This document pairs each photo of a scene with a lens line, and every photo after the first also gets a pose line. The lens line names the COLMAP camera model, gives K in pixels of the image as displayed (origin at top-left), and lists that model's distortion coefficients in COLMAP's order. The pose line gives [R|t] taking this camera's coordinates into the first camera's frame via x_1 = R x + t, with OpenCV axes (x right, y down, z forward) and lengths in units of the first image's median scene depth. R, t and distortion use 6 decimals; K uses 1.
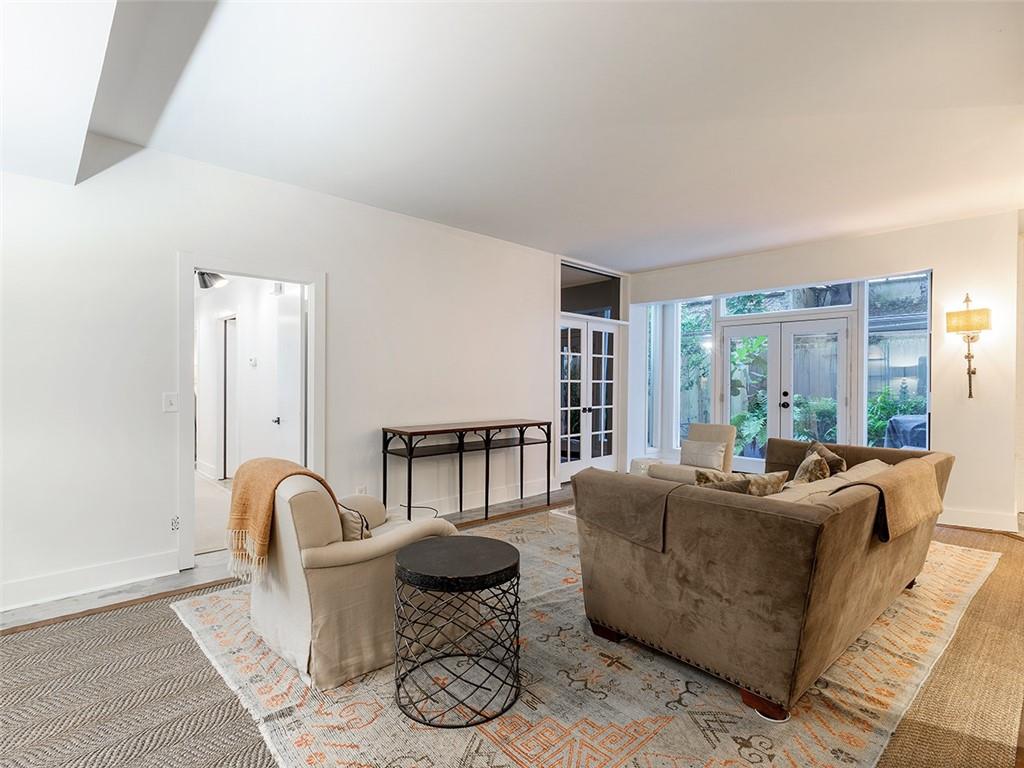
lens RADIAL K [[516.8, 0, 515.1], [0, 516.8, 383.2], [0, 0, 1]] dist [0.002103, -0.000010]
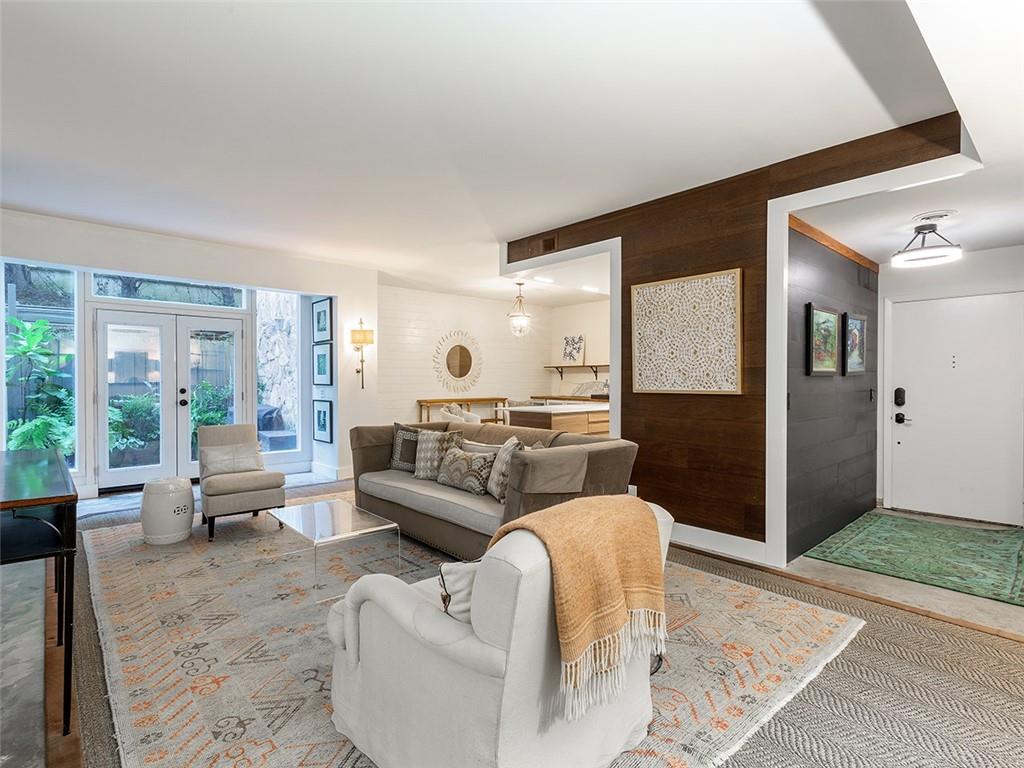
lens RADIAL K [[516.8, 0, 496.2], [0, 516.8, 382.4], [0, 0, 1]] dist [0.002103, -0.000010]
pose [[0.022680, -0.011017, 0.999682, -0.534099], [0.002133, 0.999938, 0.010971, -0.005127], [-0.999740, 0.001884, 0.022702, 0.522316]]
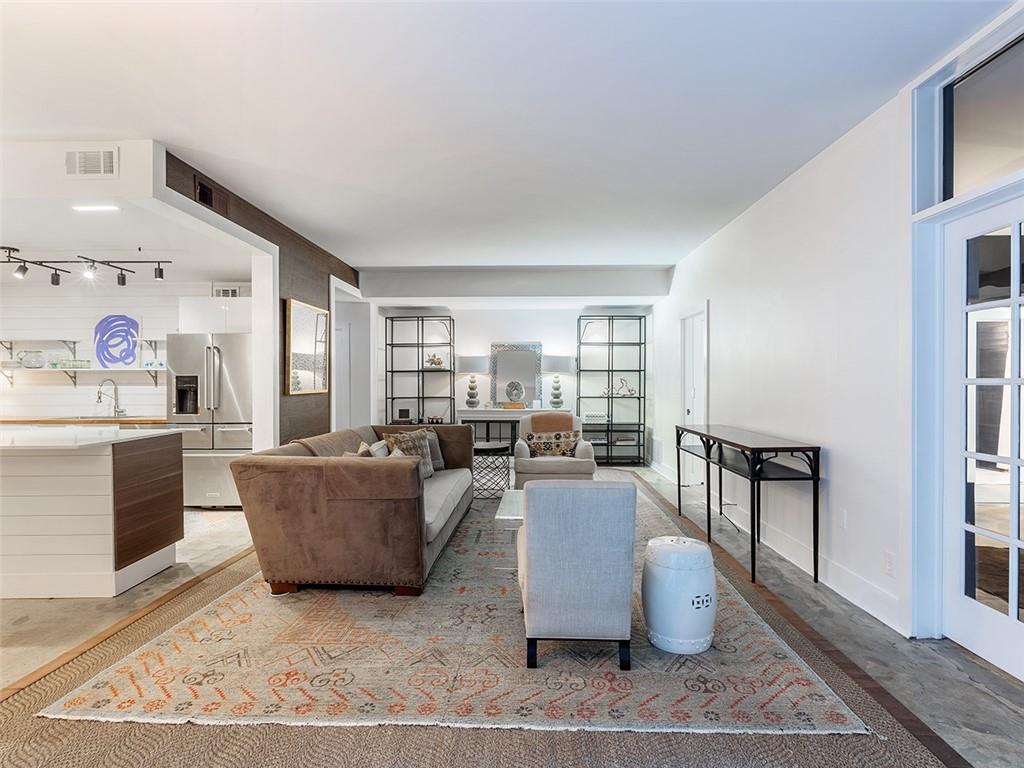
lens RADIAL K [[516.8, 0, 525.0], [0, 516.8, 384.9], [0, 0, 1]] dist [0.002103, -0.000010]
pose [[-0.686937, 0.001448, -0.726716, 0.747895], [-0.003609, 0.999979, 0.005404, -0.002977], [0.726708, 0.006335, -0.686917, 1.301388]]
